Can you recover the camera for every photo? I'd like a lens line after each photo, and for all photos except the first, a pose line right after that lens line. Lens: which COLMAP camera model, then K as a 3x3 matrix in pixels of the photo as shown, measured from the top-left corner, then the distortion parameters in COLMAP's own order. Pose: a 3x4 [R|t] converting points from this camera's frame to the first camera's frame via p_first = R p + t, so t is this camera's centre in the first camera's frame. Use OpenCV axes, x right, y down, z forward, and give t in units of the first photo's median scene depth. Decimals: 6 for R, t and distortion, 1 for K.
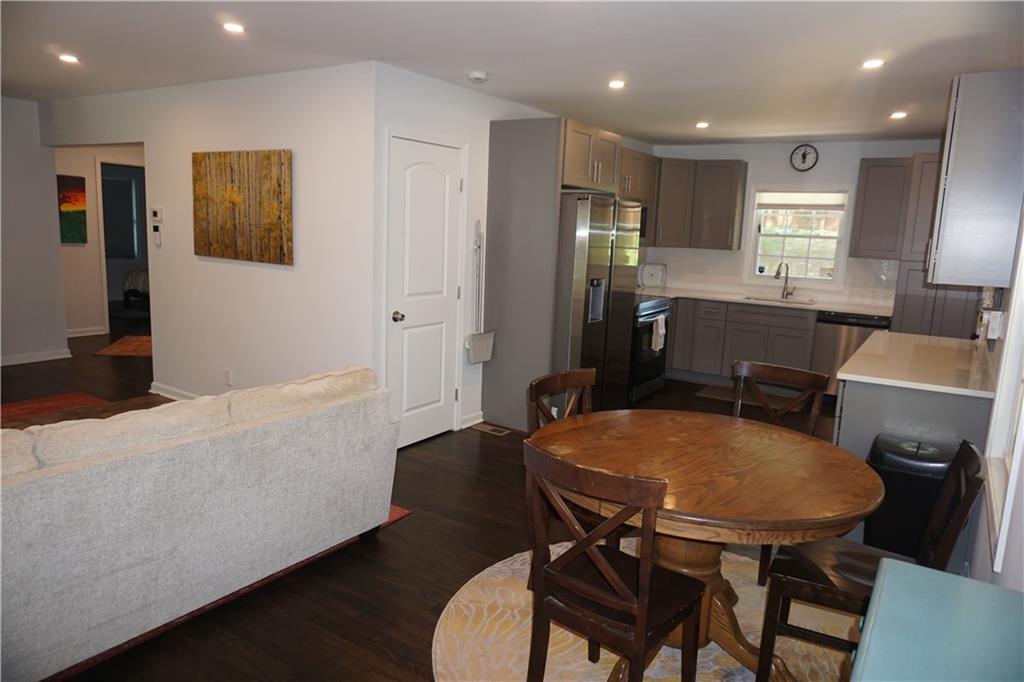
lens RADIAL K [[676.8, 0, 508.7], [0, 676.8, 341.3], [0, 0, 1]] dist [-0.037774, 0.007162]
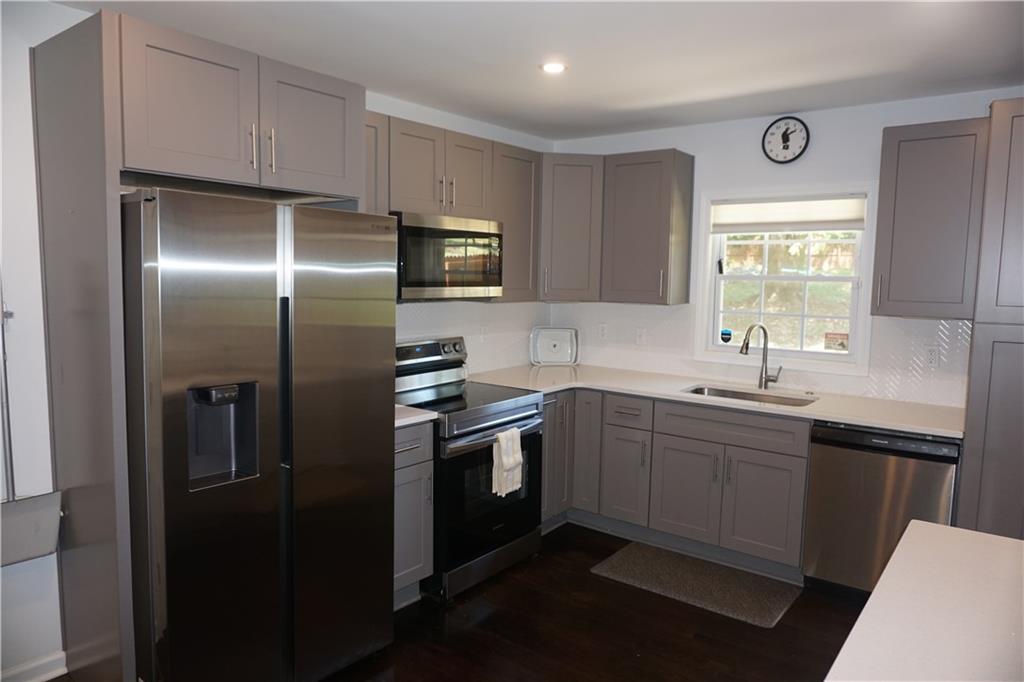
lens RADIAL K [[676.8, 0, 518.4], [0, 676.8, 334.8], [0, 0, 1]] dist [-0.037774, 0.007162]
pose [[0.996702, -0.014144, -0.079900, 0.257191], [0.007204, 0.996226, -0.086492, -0.062195], [0.080822, 0.085632, 0.993043, 0.430760]]
